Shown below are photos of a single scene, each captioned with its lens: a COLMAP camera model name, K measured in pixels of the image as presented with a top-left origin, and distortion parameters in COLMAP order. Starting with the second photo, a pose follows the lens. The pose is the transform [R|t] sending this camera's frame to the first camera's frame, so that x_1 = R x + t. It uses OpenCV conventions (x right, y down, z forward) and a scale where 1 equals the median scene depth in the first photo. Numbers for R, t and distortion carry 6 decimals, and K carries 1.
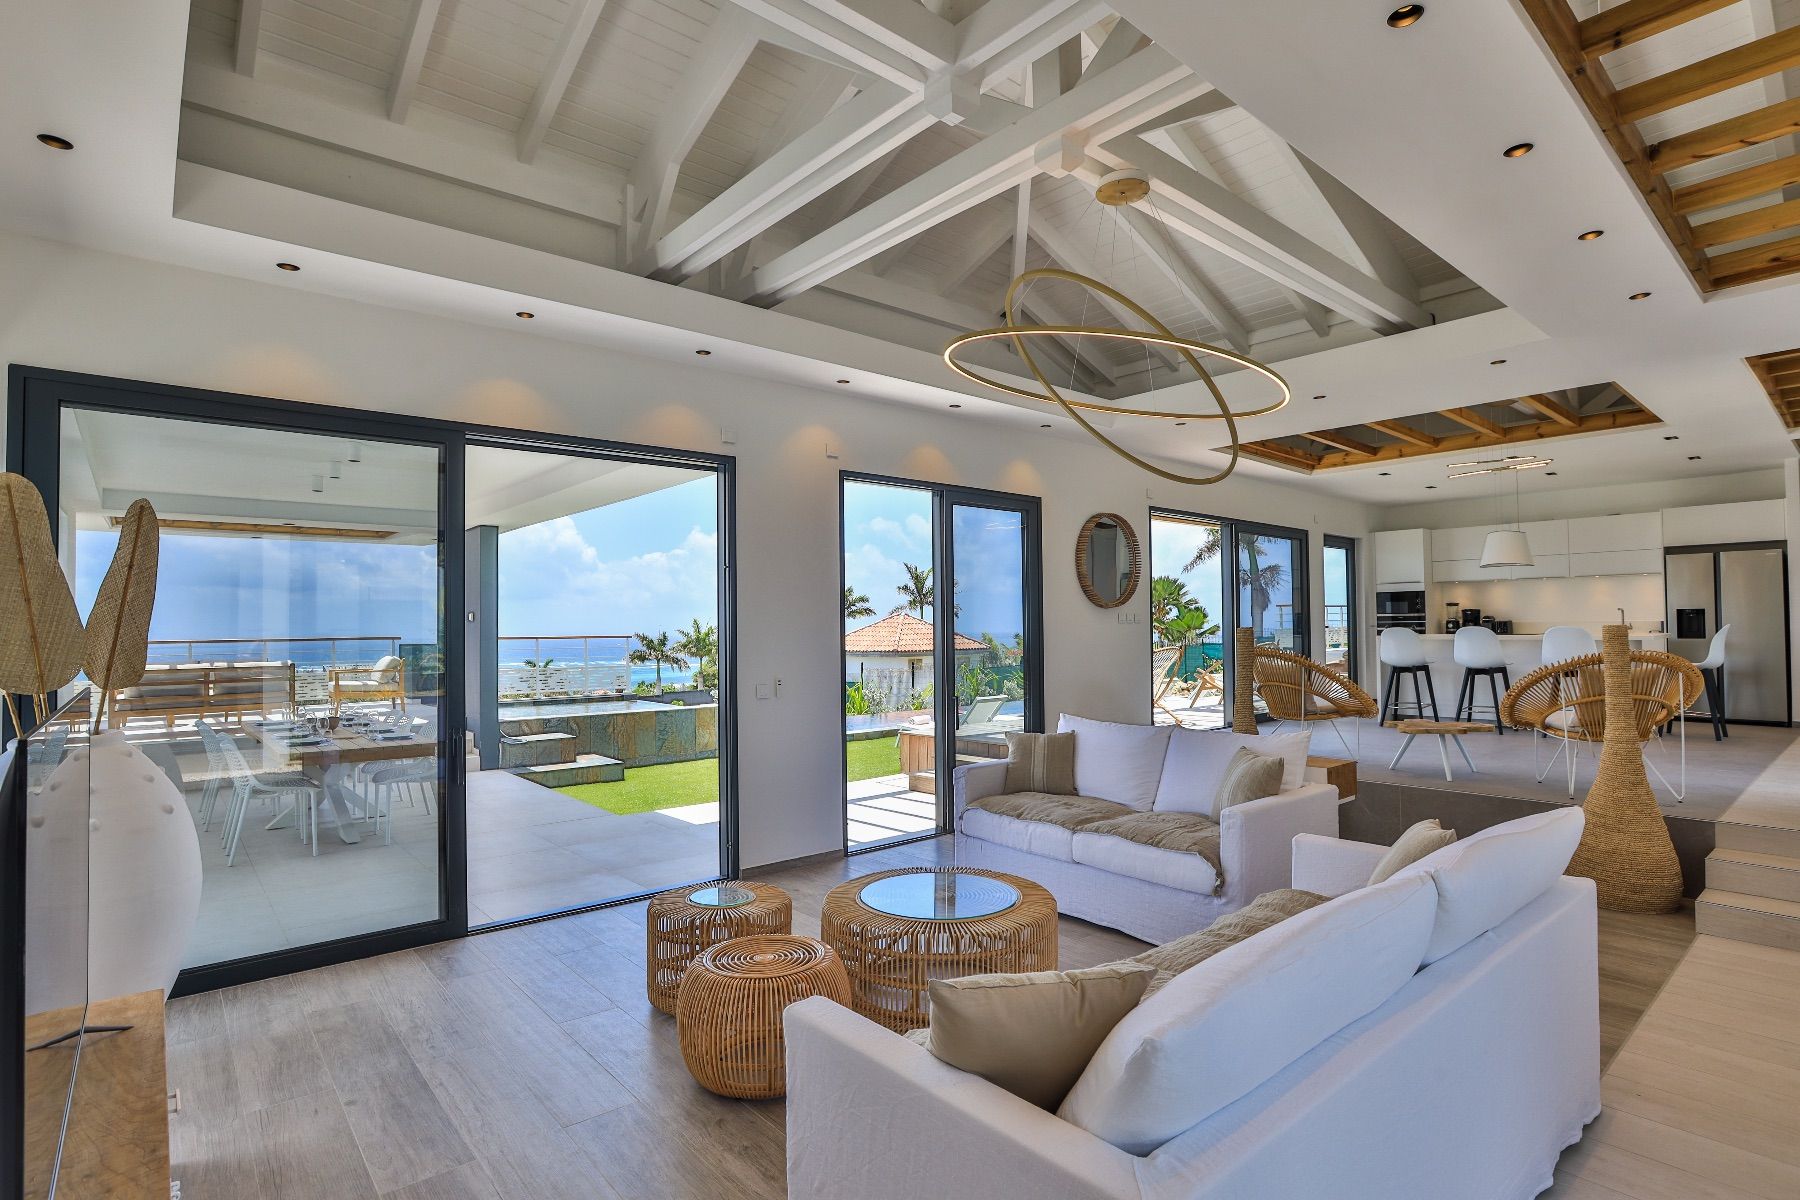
lens RADIAL K [[900.6, 0, 919.4], [0, 900.6, 610.7], [0, 0, 1]] dist [-0.045745, -0.000053]
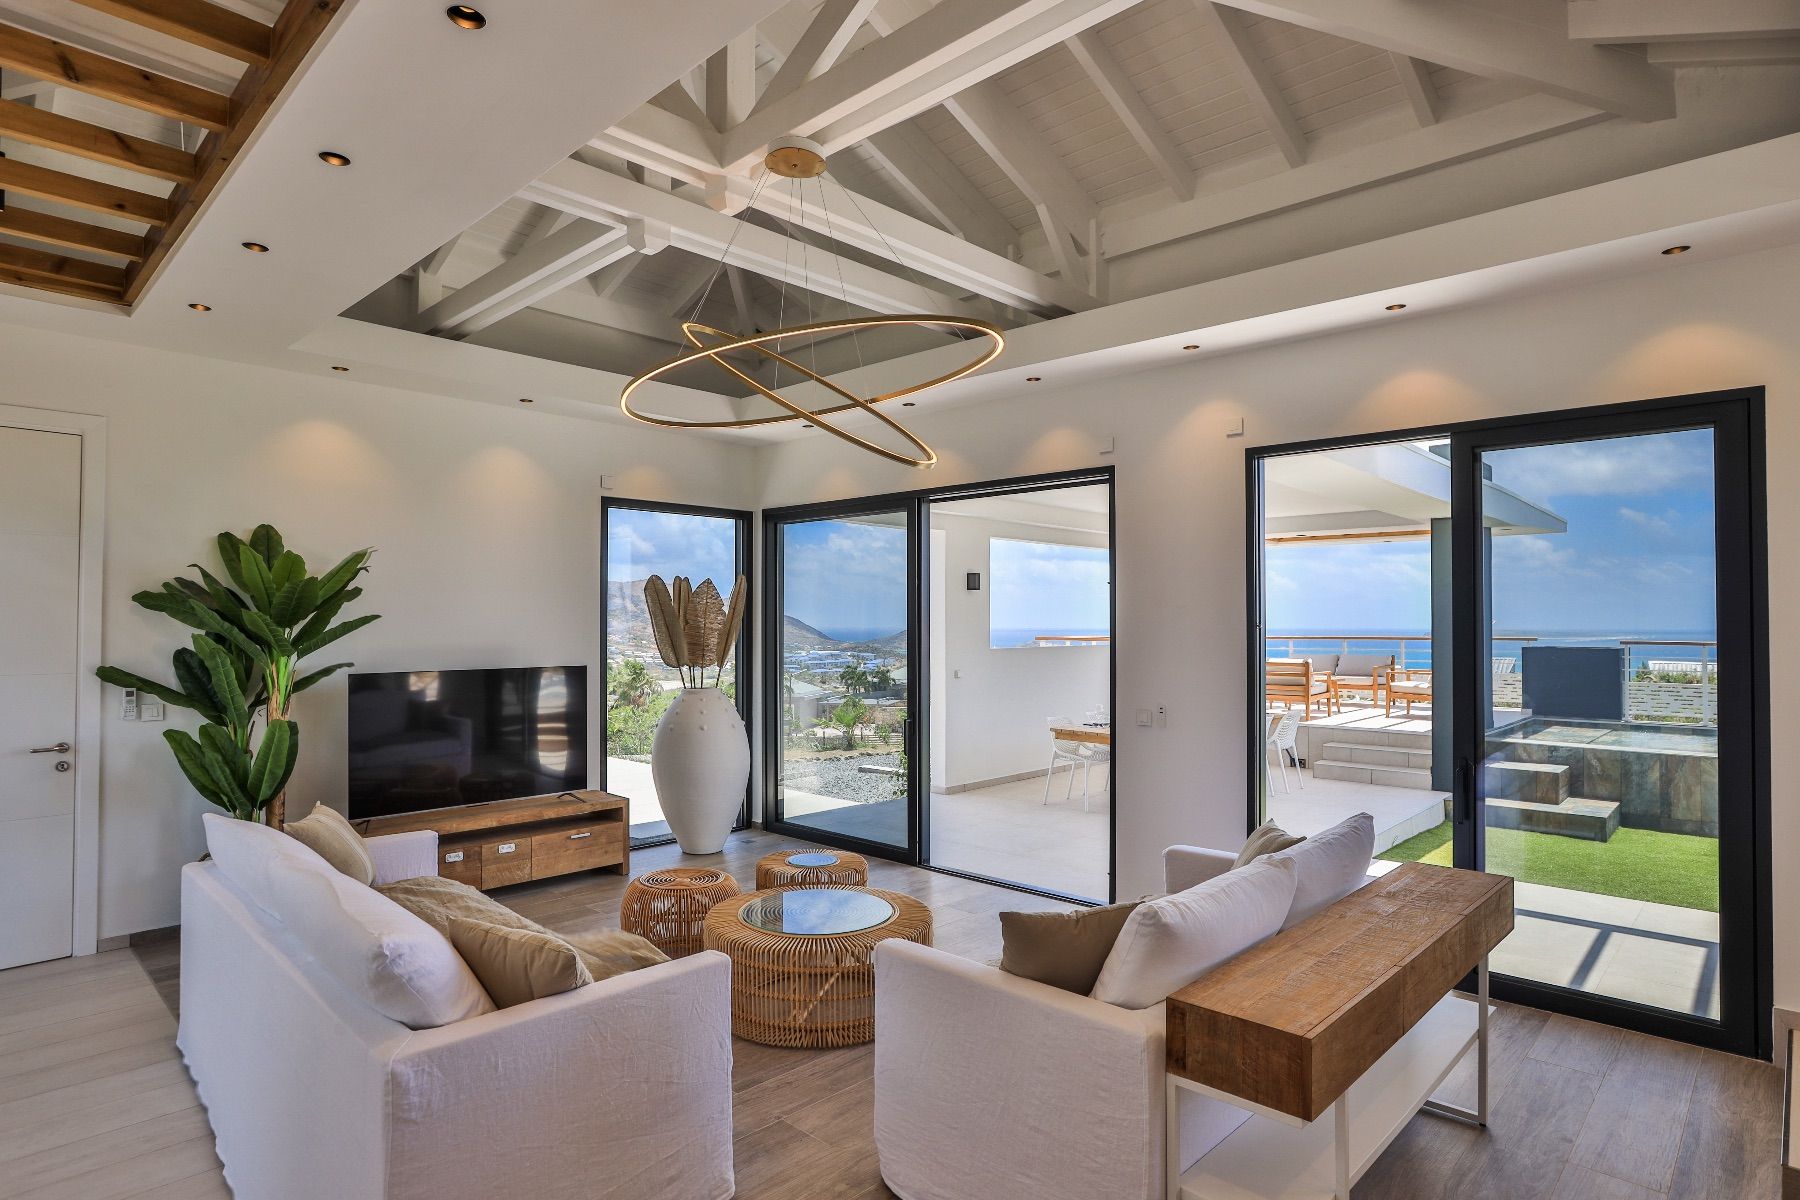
lens RADIAL K [[979.8, 0, 907.2], [0, 979.8, 604.0], [0, 0, 1]] dist [-0.030990, 0.009936]
pose [[0.091759, -0.012510, -0.995703, 0.368587], [0.016480, 0.999803, -0.011043, -0.008091], [0.995645, -0.015395, 0.091947, 0.315685]]
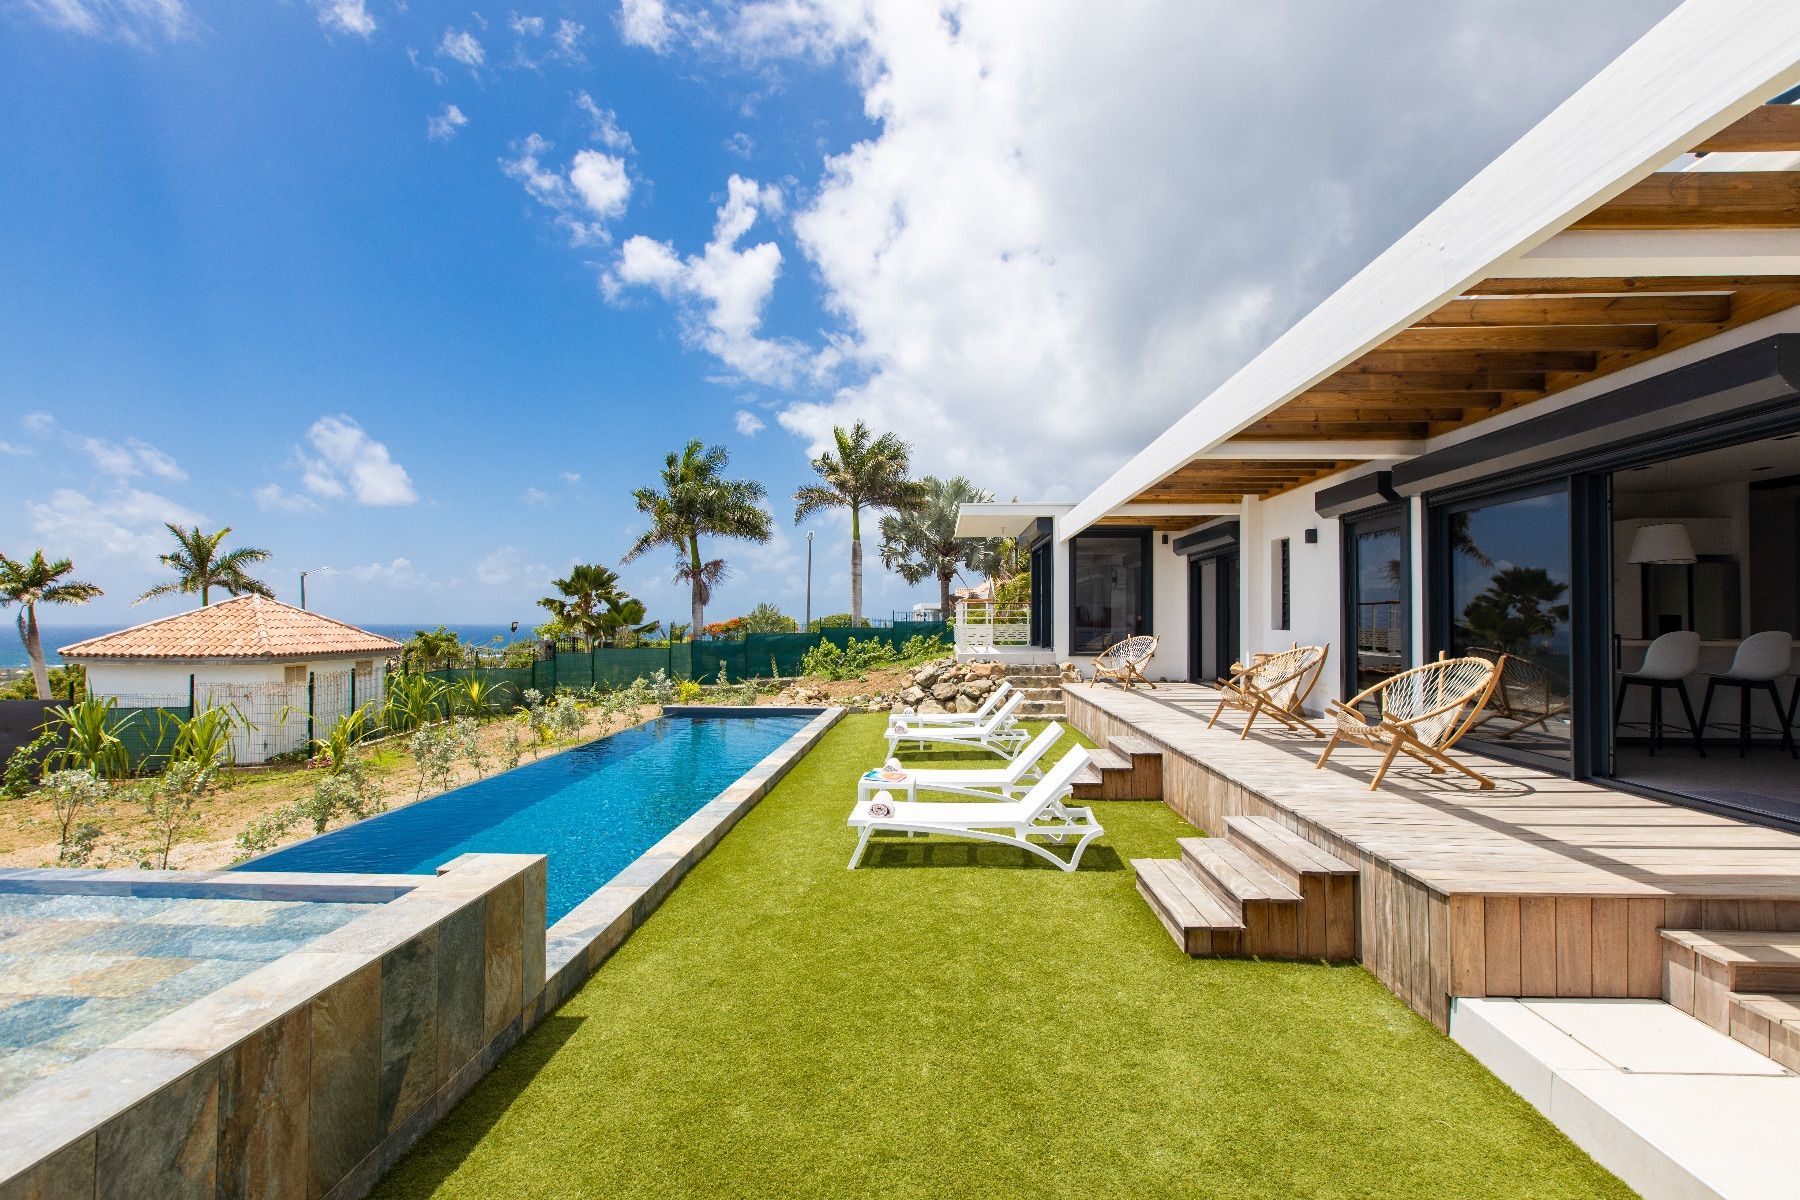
lens RADIAL K [[826.0, 0, 913.3], [0, 826.0, 609.1], [0, 0, 1]] dist [0.002423, 0.000183]
pose [[0.693331, 0.023230, 0.720245, -0.358127], [-0.025239, 0.999650, -0.007946, 0.014666], [-0.720177, -0.012669, 0.693675, 0.746637]]
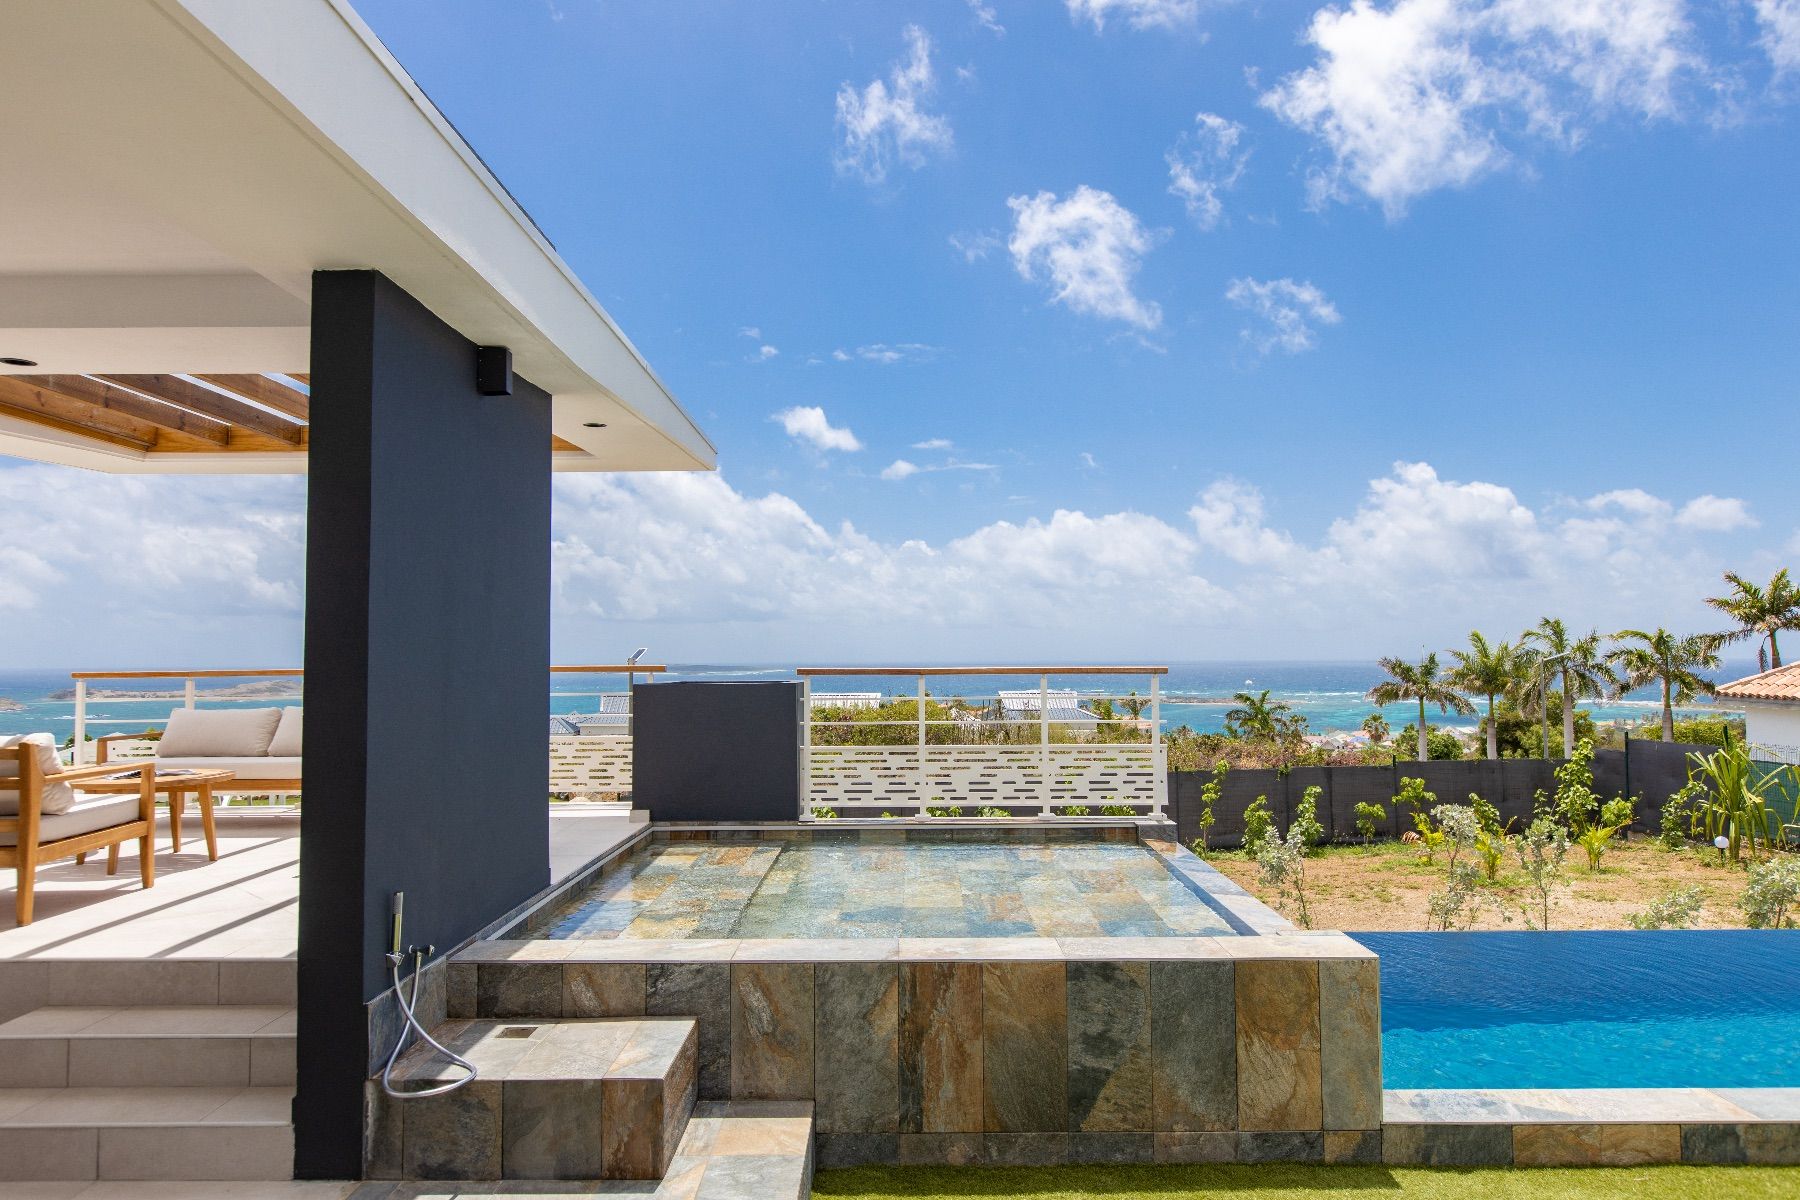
lens RADIAL K [[1125.9, 0, 882.3], [0, 1125.9, 614.2], [0, 0, 1]] dist [-0.002619, -0.002615]
pose [[0.734610, -0.019318, -0.678215, -0.105568], [0.011808, 0.999807, -0.015687, 0.011809], [0.678387, 0.003515, 0.734696, 0.720179]]
